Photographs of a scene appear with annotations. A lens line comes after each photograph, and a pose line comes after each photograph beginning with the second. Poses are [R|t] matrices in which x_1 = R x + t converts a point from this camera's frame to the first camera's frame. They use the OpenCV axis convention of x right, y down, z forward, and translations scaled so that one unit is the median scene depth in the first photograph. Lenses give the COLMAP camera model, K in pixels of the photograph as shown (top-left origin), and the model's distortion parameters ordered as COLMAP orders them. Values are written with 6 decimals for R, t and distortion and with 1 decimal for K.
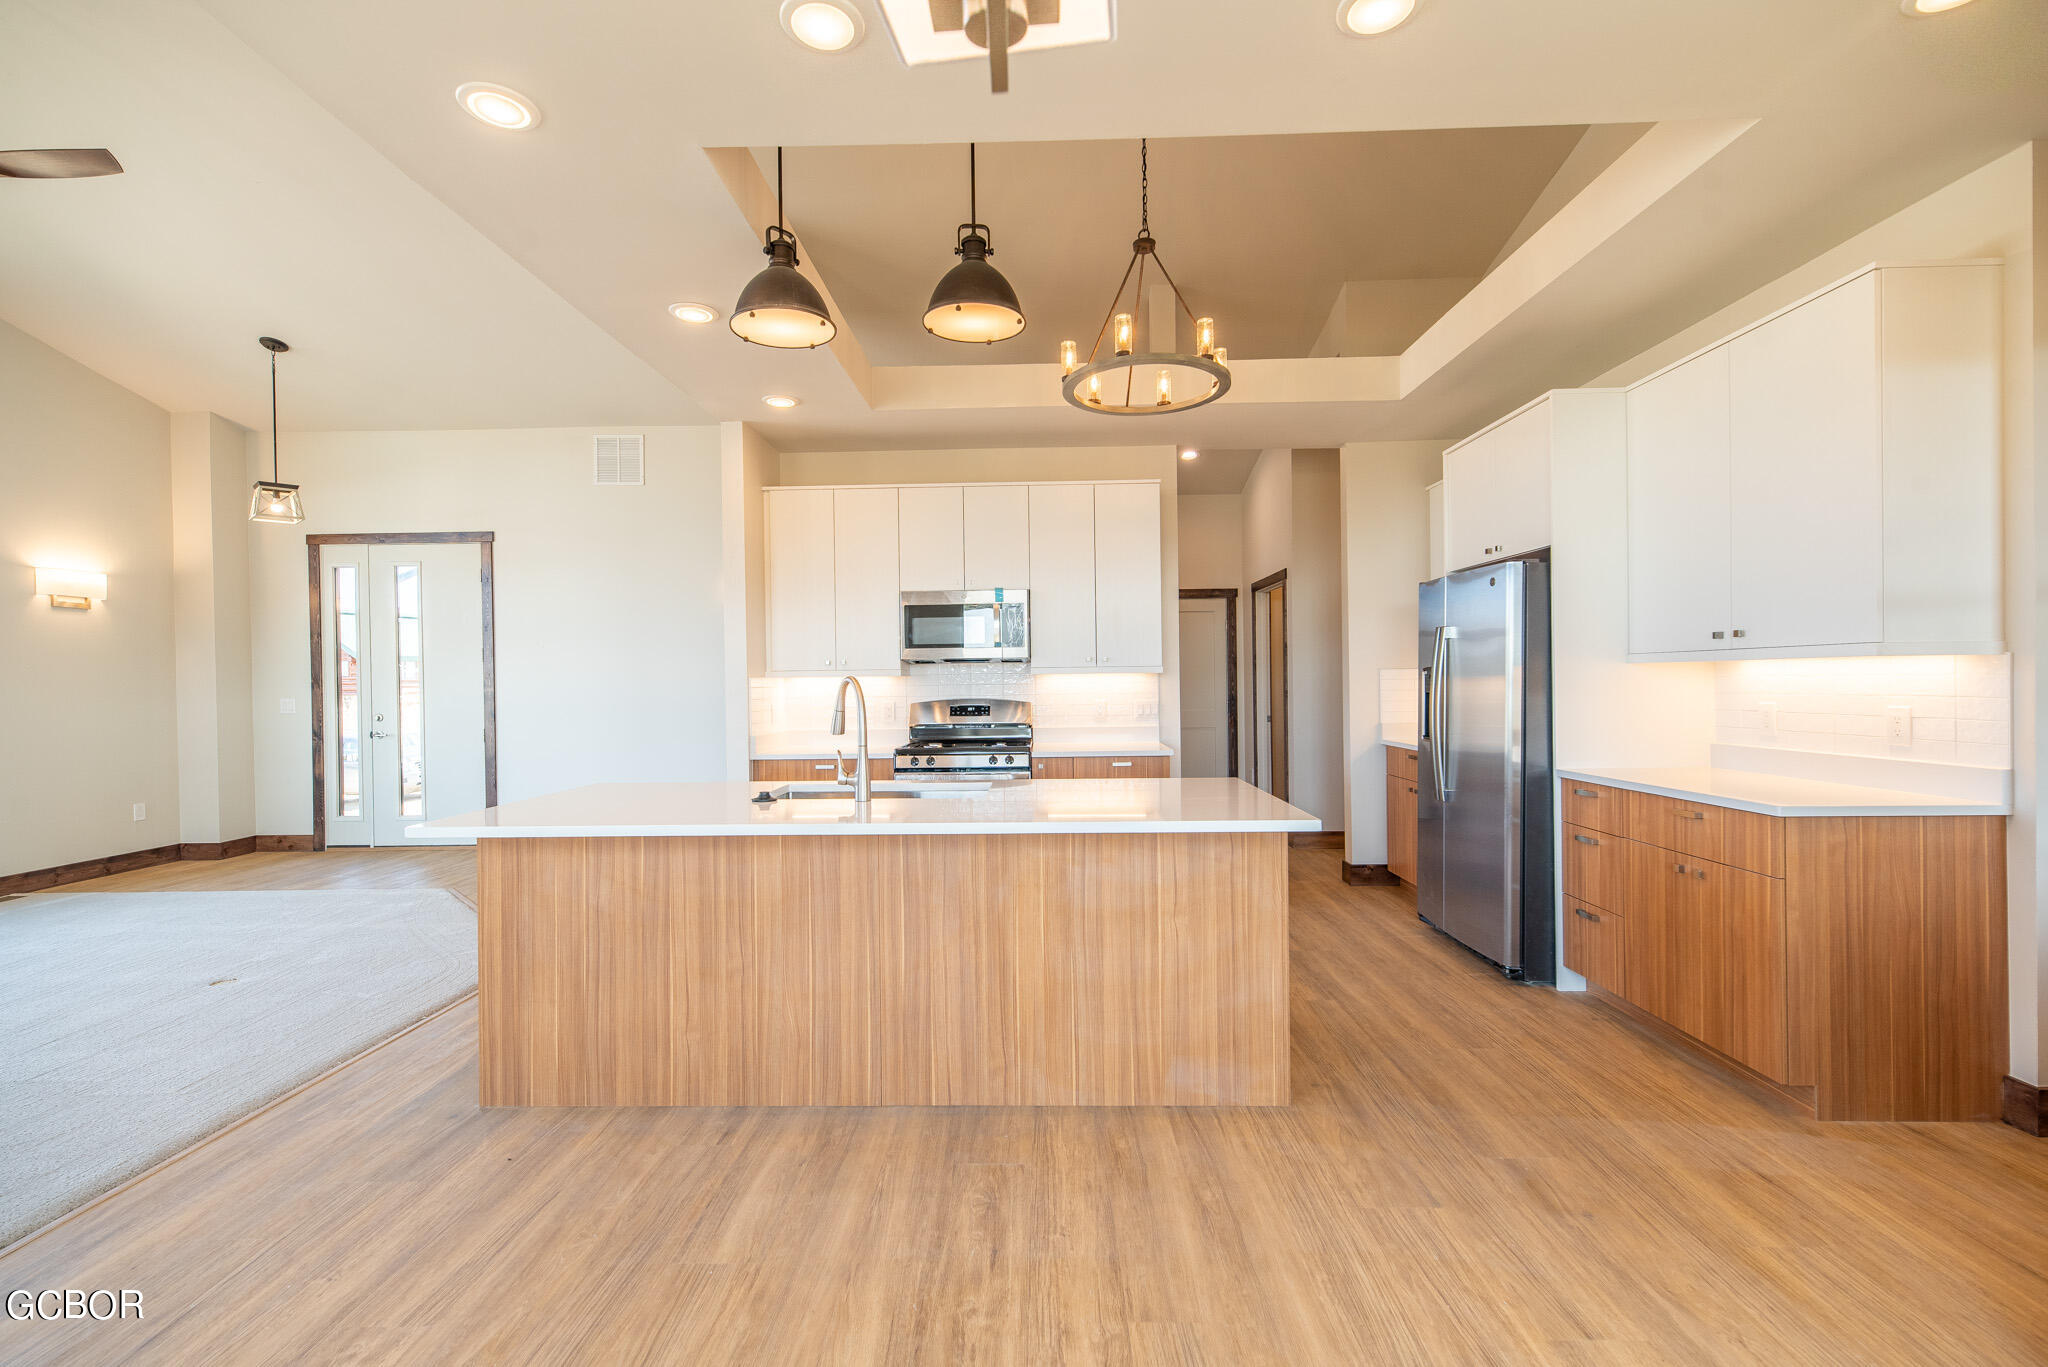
lens RADIAL K [[883.5, 0, 1024.0], [0, 883.5, 683.5], [0, 0, 1]] dist [0.008103, 0.000979]
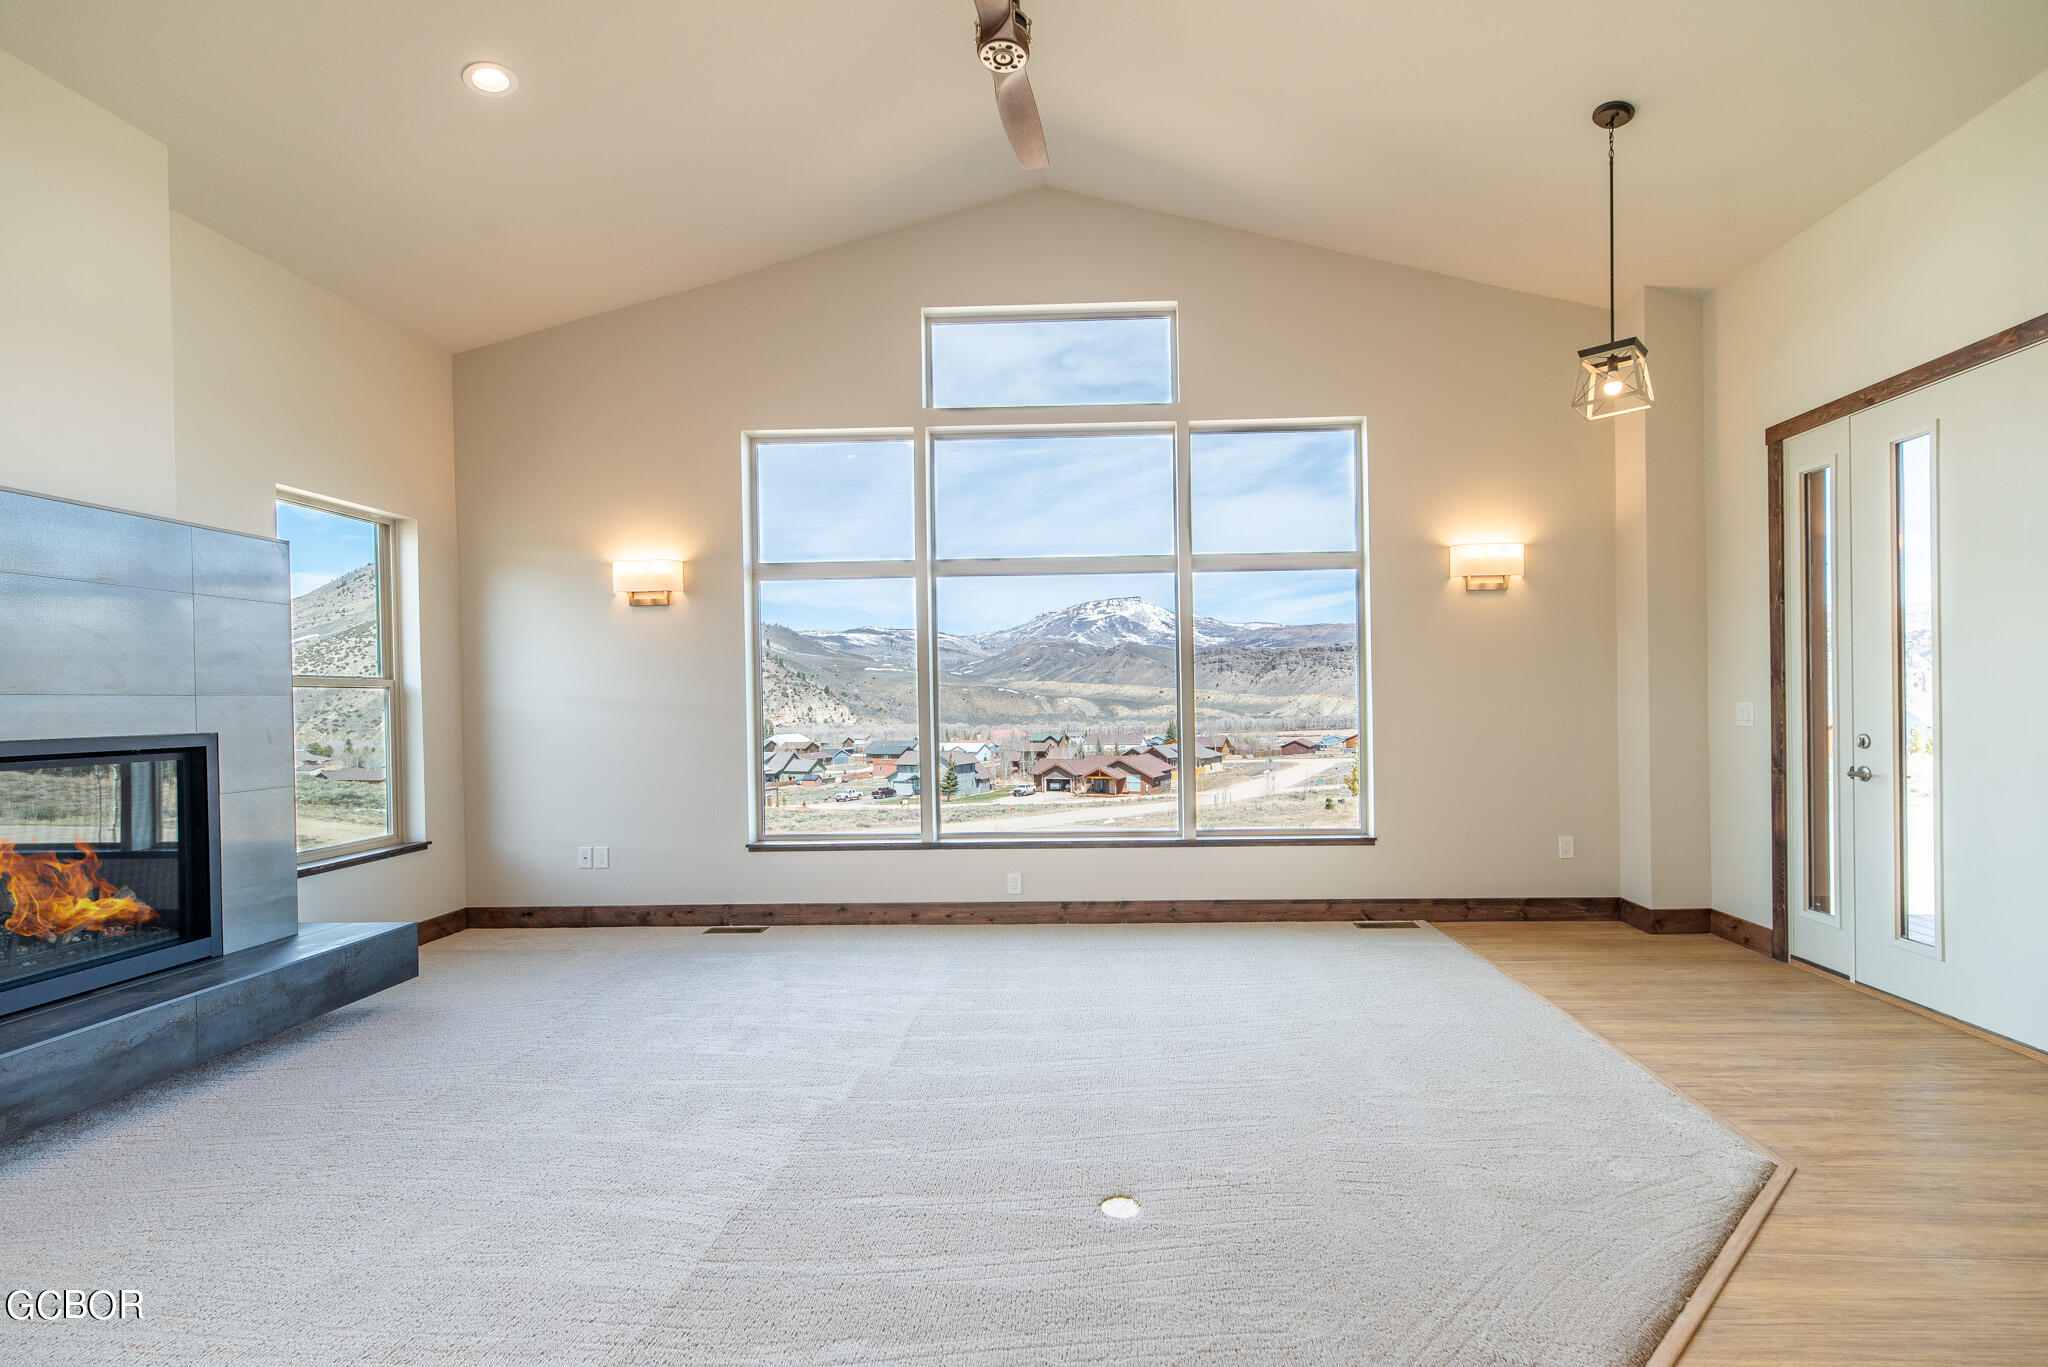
lens RADIAL K [[940.2, 0, 1077.5], [0, 940.2, 705.9], [0, 0, 1]] dist [0.003255, 0.000383]
pose [[-0.024345, 0.019290, -0.999517, -0.164316], [0.011545, 0.999753, 0.019013, 0.001813], [0.999637, -0.011077, -0.024562, 0.572203]]
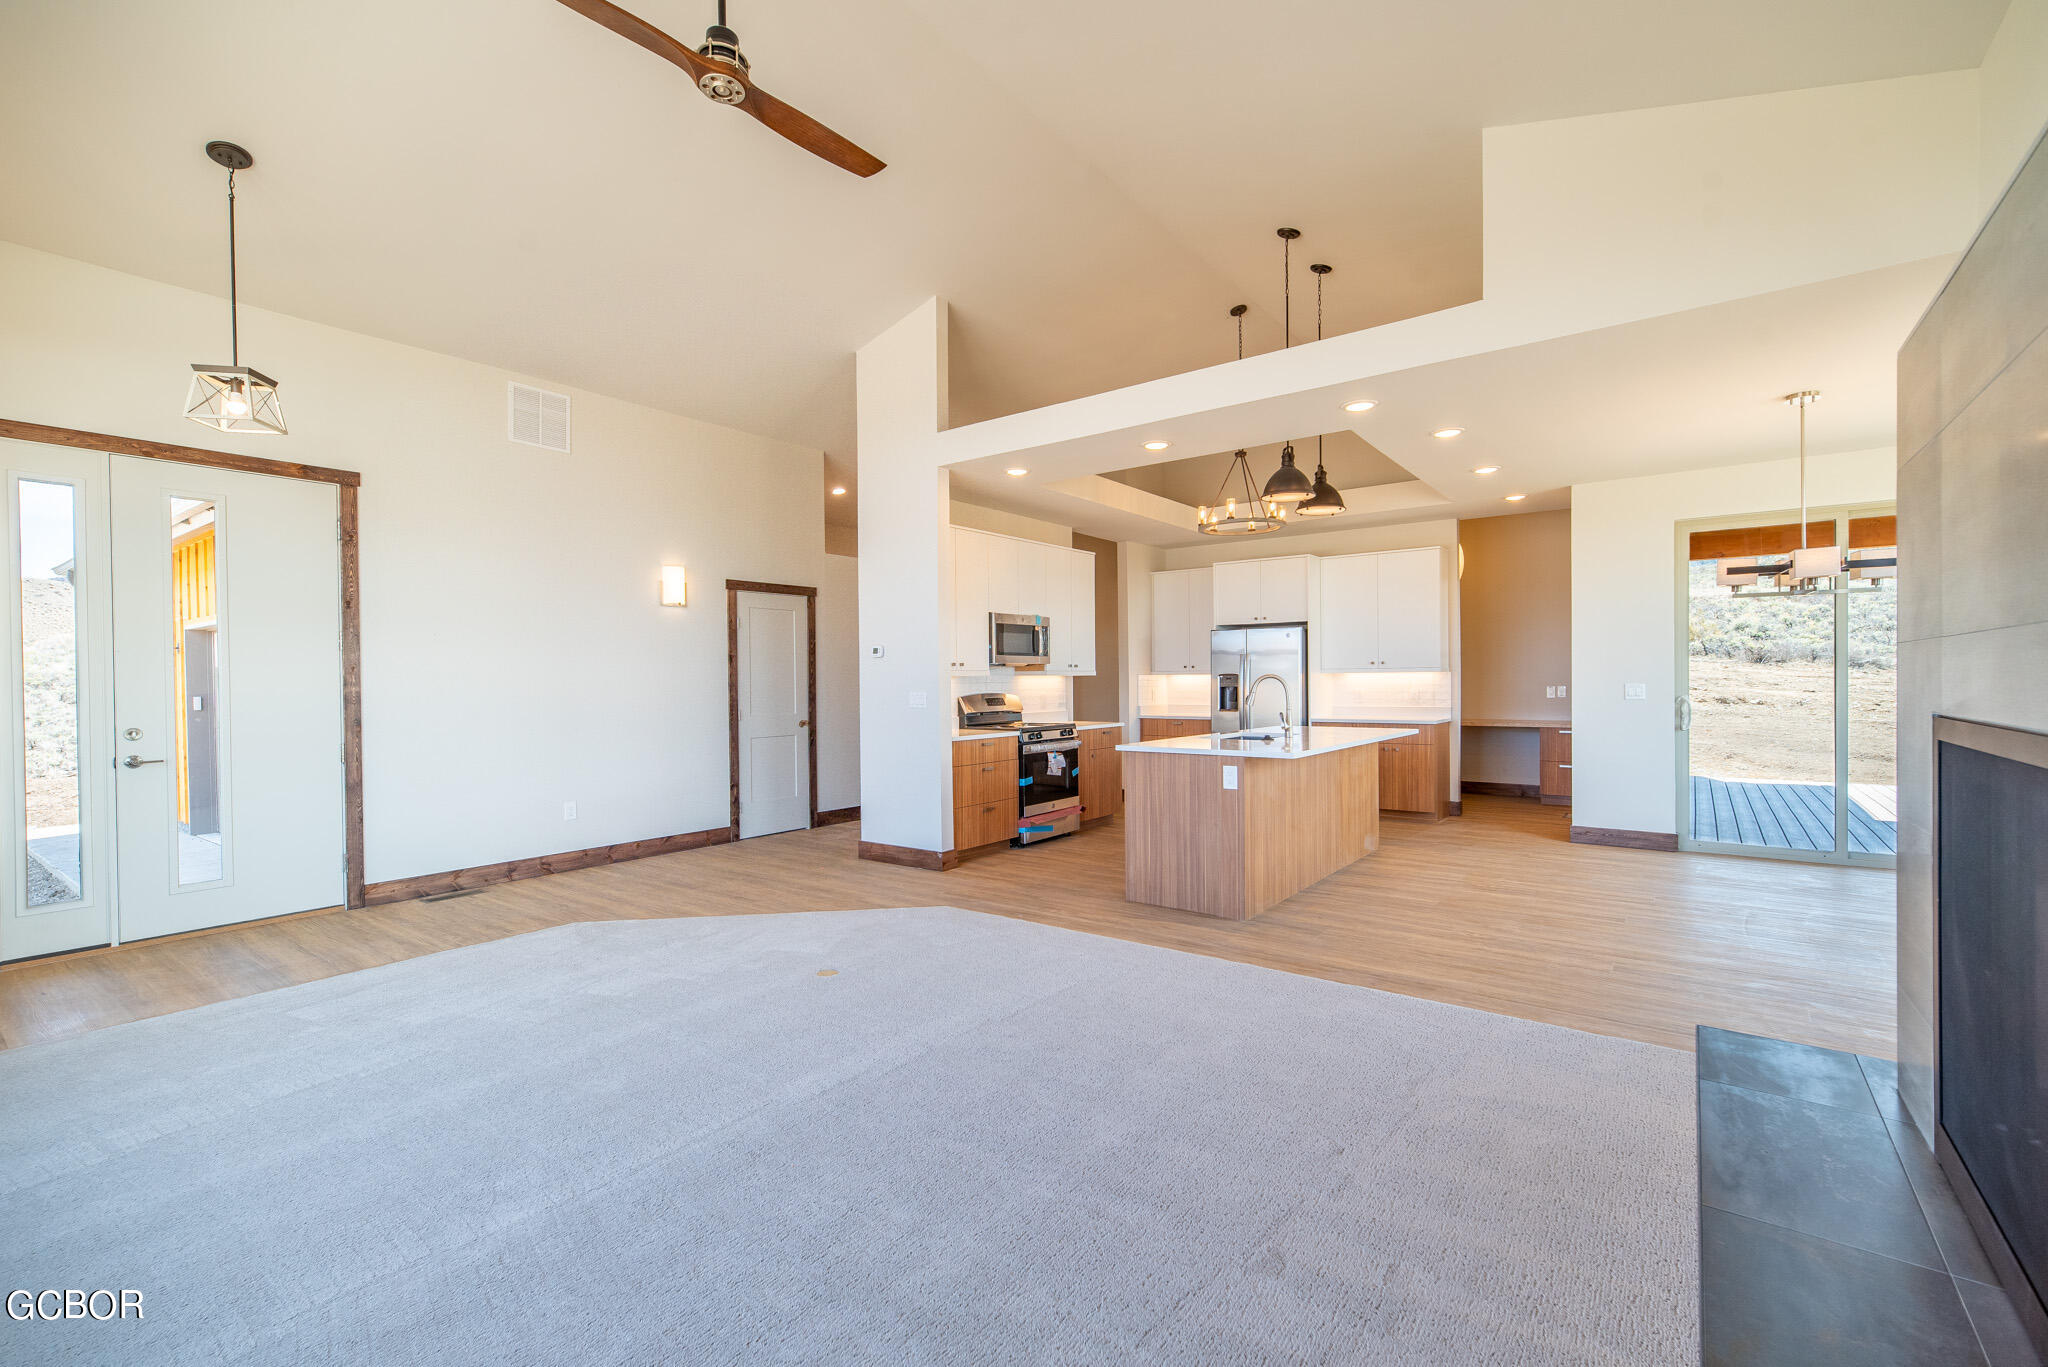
lens RADIAL K [[883.5, 0, 1024.0], [0, 883.5, 683.5], [0, 0, 1]] dist [0.008103, 0.000979]
pose [[0.592718, 0.002958, 0.805405, -0.900678], [0.004981, 0.999961, -0.007338, 0.010989], [-0.805395, 0.008361, 0.592680, 0.130416]]
